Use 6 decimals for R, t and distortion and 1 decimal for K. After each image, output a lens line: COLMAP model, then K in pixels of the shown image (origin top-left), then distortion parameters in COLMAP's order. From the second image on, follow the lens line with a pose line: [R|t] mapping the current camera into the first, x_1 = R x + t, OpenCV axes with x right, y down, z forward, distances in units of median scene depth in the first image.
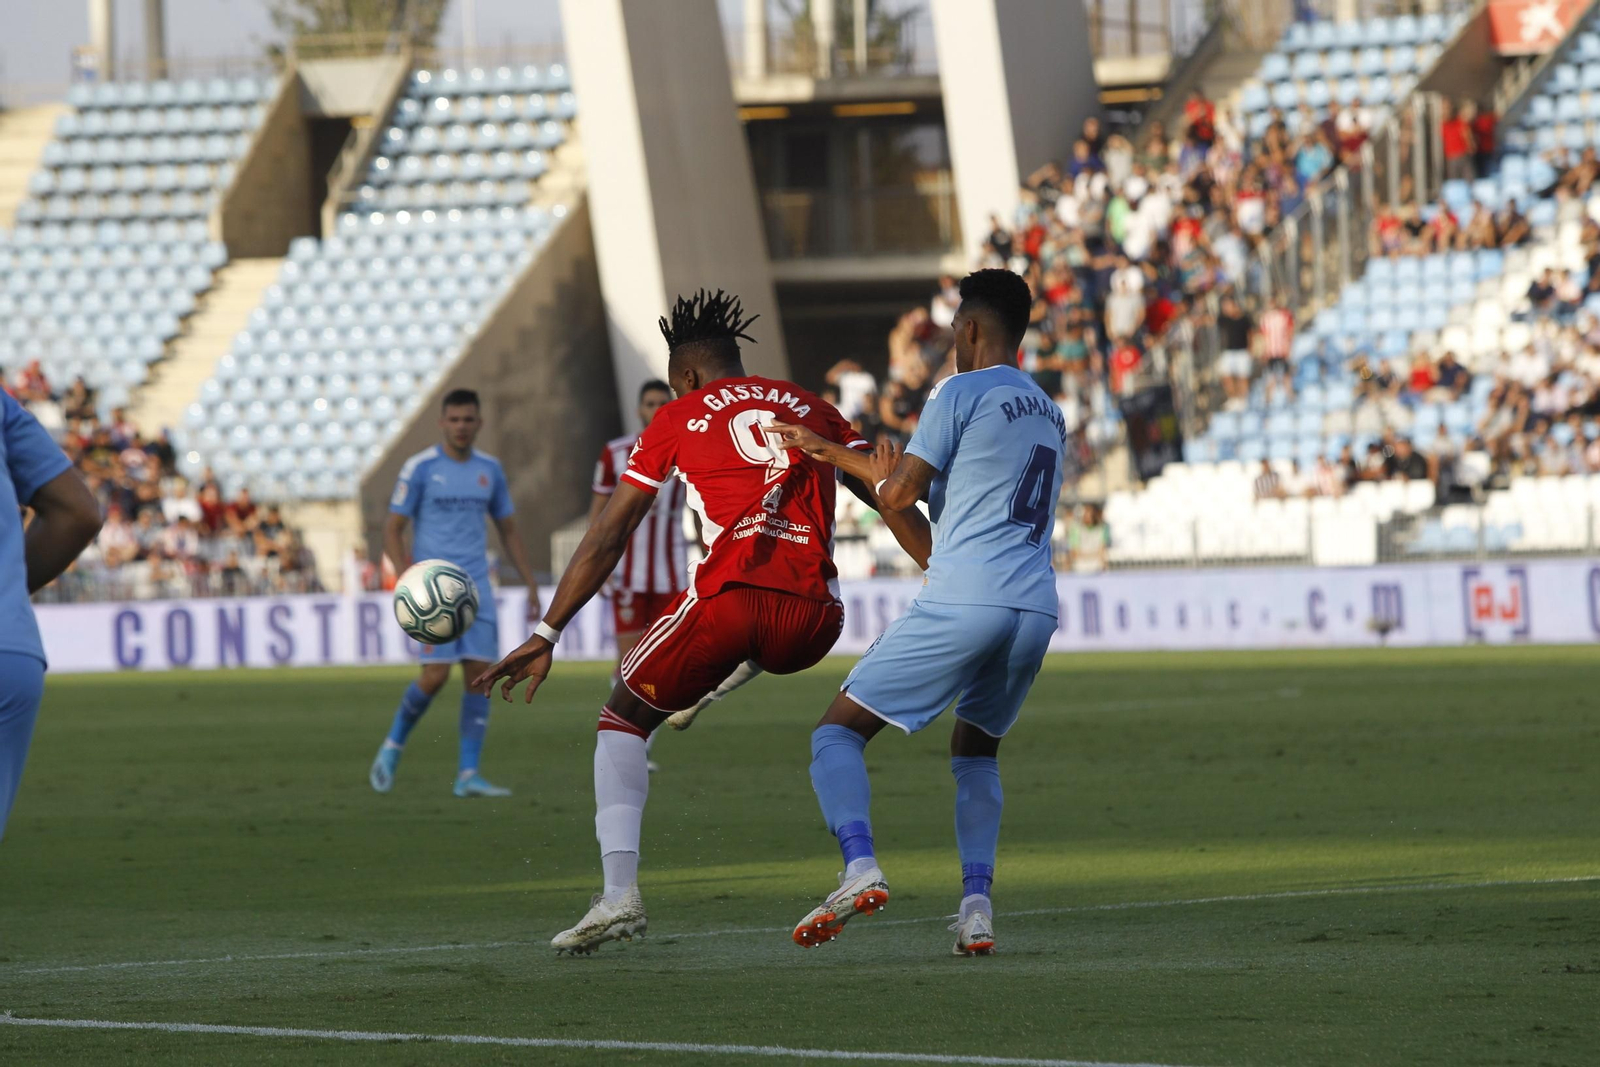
lens RADIAL K [[8027.0, 0, 800.5], [0, 8027.0, 532.9], [0, 0, 1]] dist [0.119971, 0.000000]
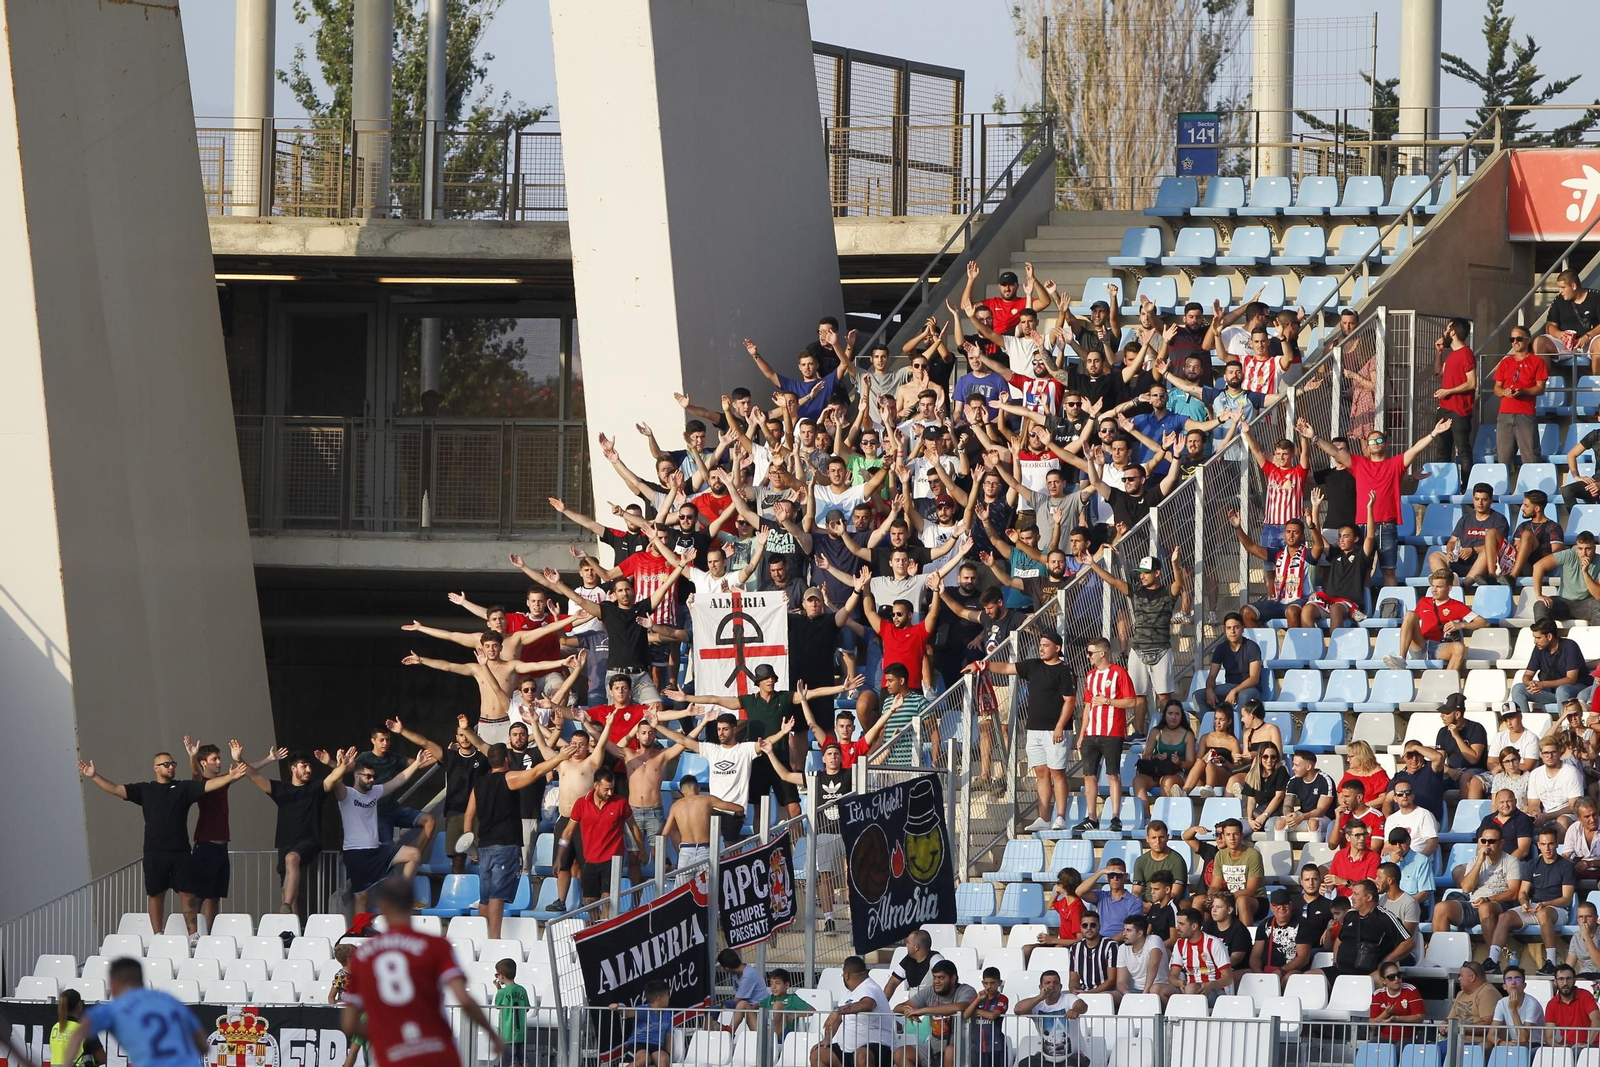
lens RADIAL K [[8027.0, 0, 797.6], [0, 8027.0, 525.6], [0, 0, 1]] dist [0.119971, 0.000000]
pose [[0.996806, 0.050237, 0.062081, -0.000729], [-0.047358, 0.997771, -0.047014, -0.009273], [-0.064304, 0.043923, 0.996963, 0.423147]]
